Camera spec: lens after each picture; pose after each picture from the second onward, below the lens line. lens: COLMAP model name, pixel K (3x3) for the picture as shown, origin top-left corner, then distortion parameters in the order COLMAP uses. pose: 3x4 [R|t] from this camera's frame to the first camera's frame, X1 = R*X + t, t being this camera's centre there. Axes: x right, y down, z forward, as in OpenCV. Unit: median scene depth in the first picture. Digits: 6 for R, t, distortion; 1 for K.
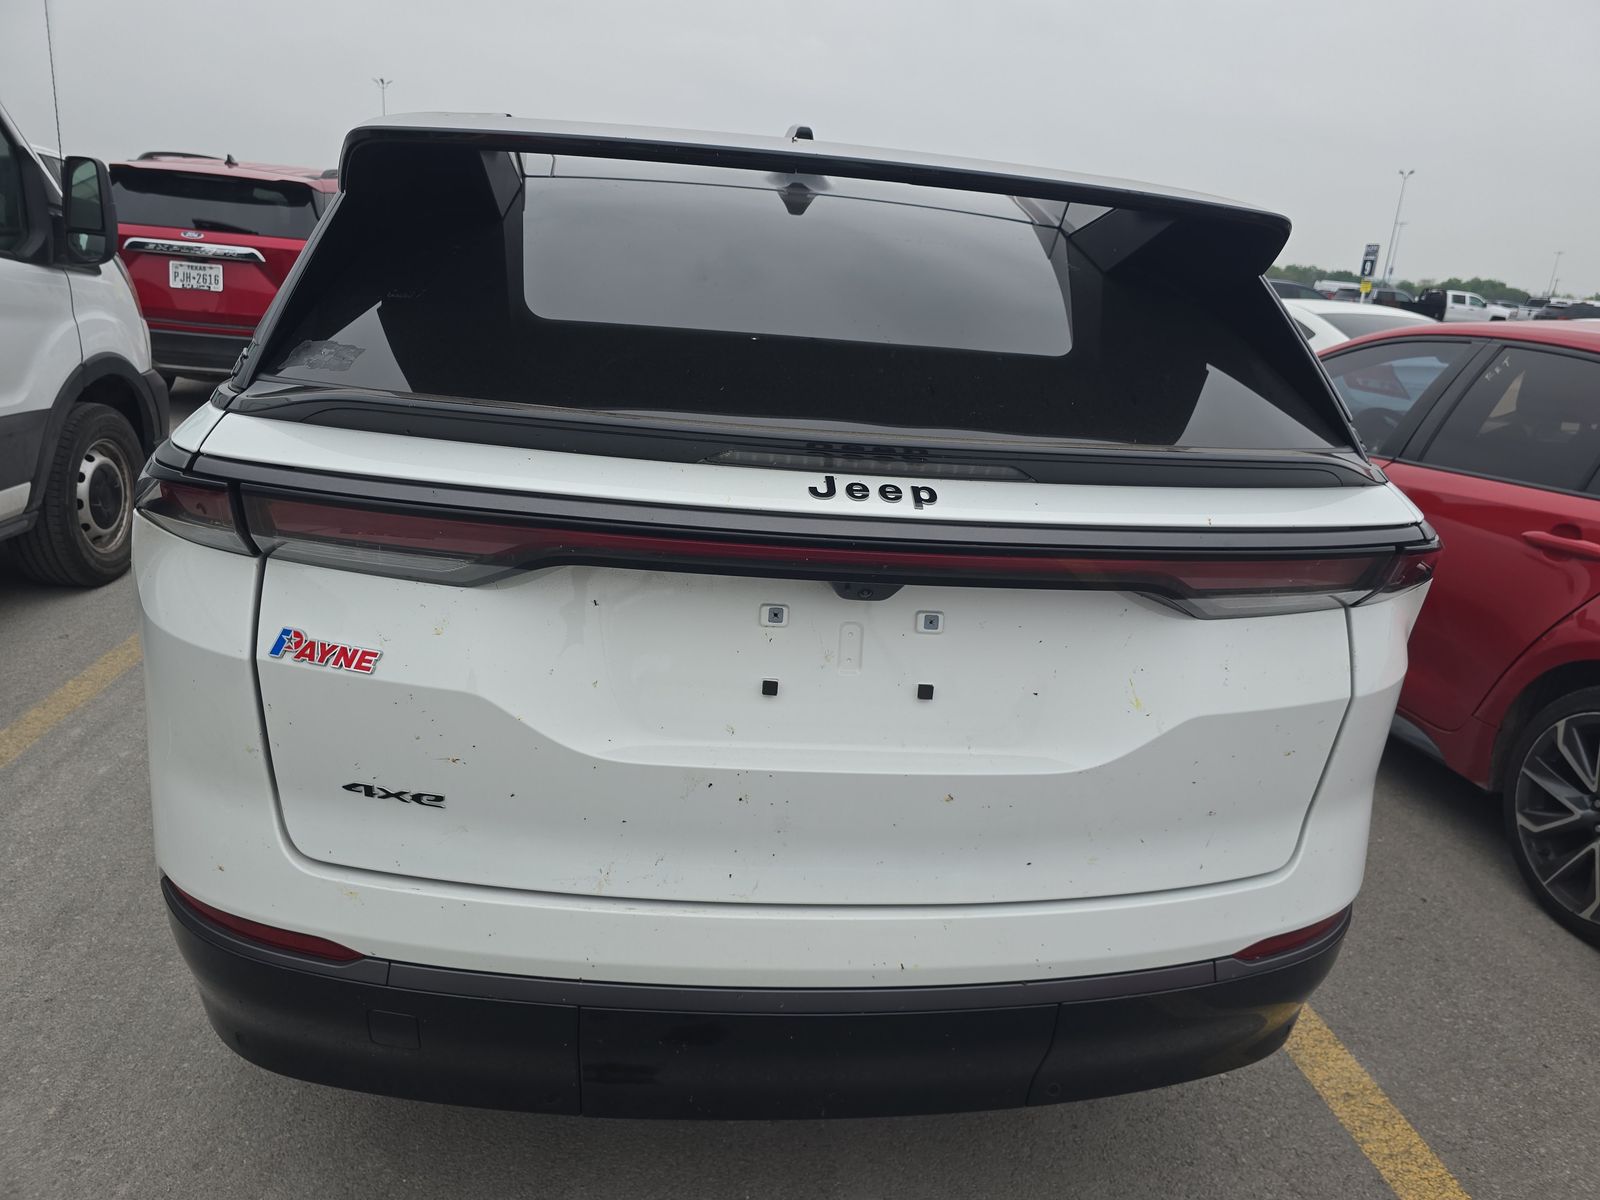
lens RADIAL K [[1071.1, 0, 801.1], [0, 1071.1, 597.7], [0, 0, 1]] dist [0.013369, -0.001045]
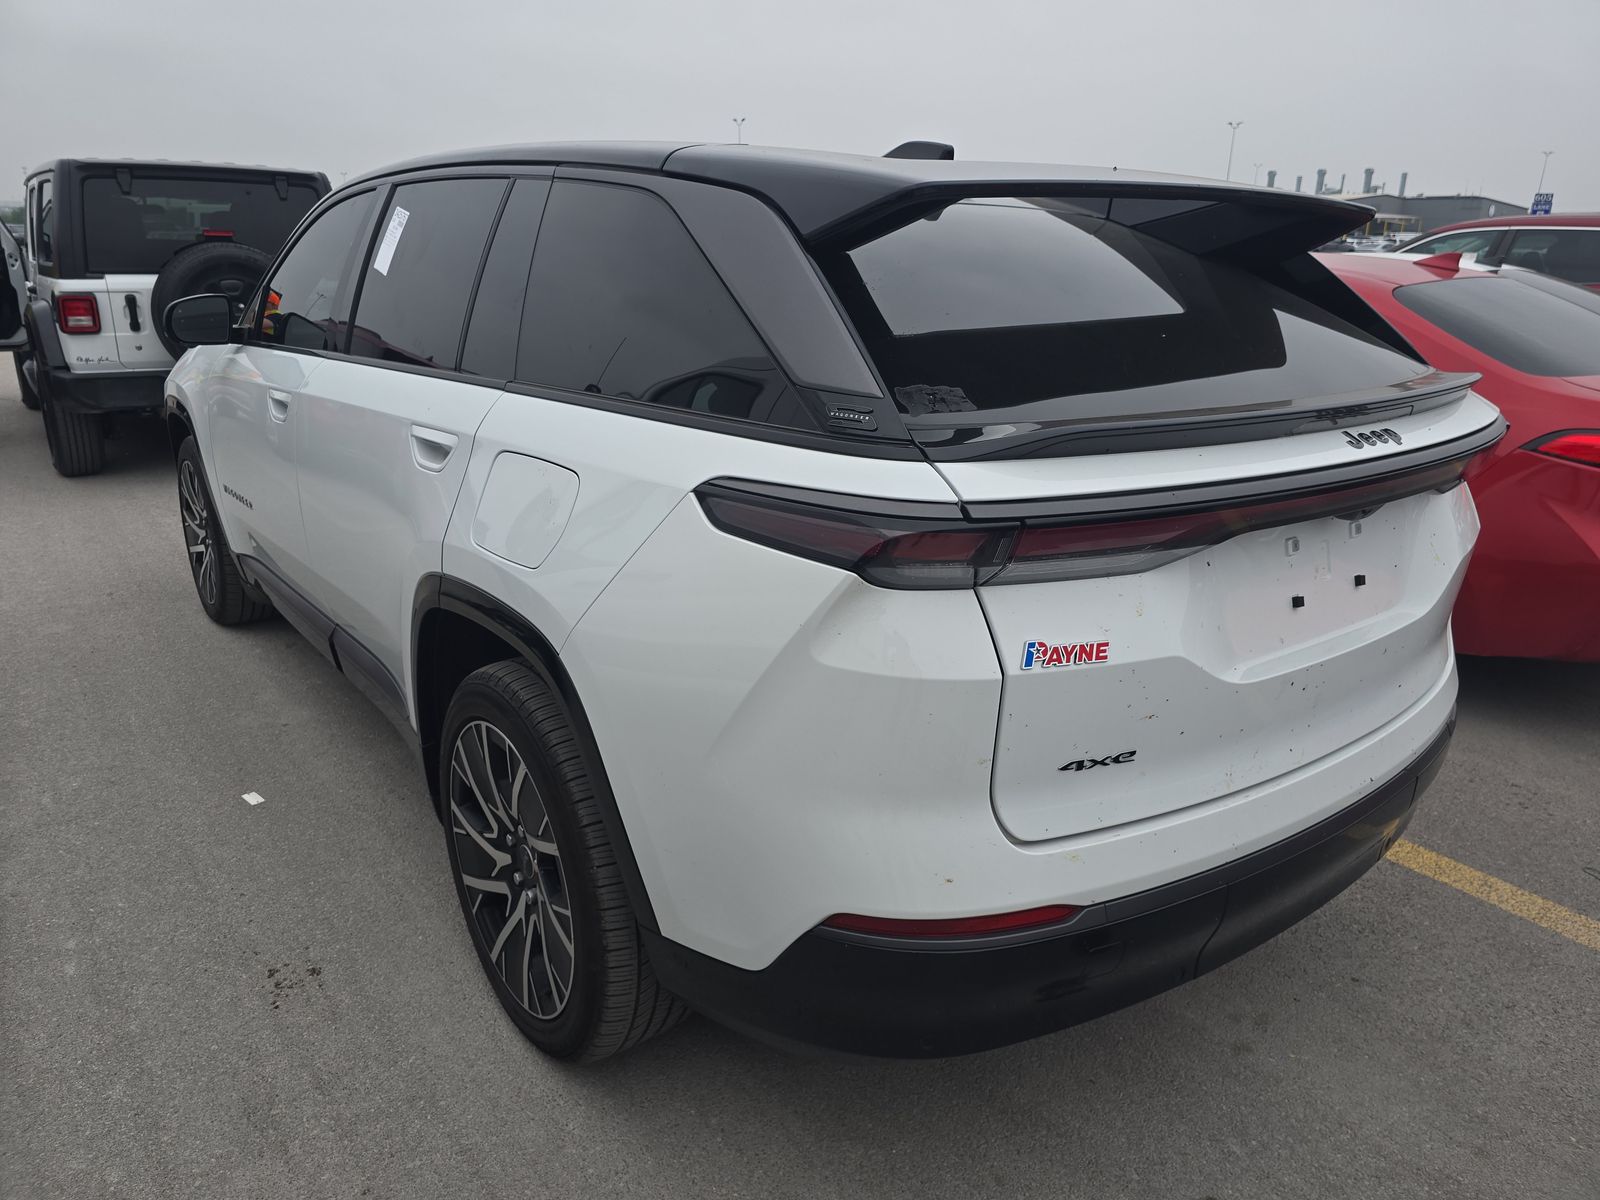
lens RADIAL K [[1071.1, 0, 801.9], [0, 1071.1, 603.8], [0, 0, 1]] dist [0.013369, -0.001045]
pose [[0.873743, -0.225874, 0.430760, -1.166017], [0.210518, 0.973999, 0.083717, -0.155674], [-0.438469, 0.017536, 0.898575, 0.092012]]
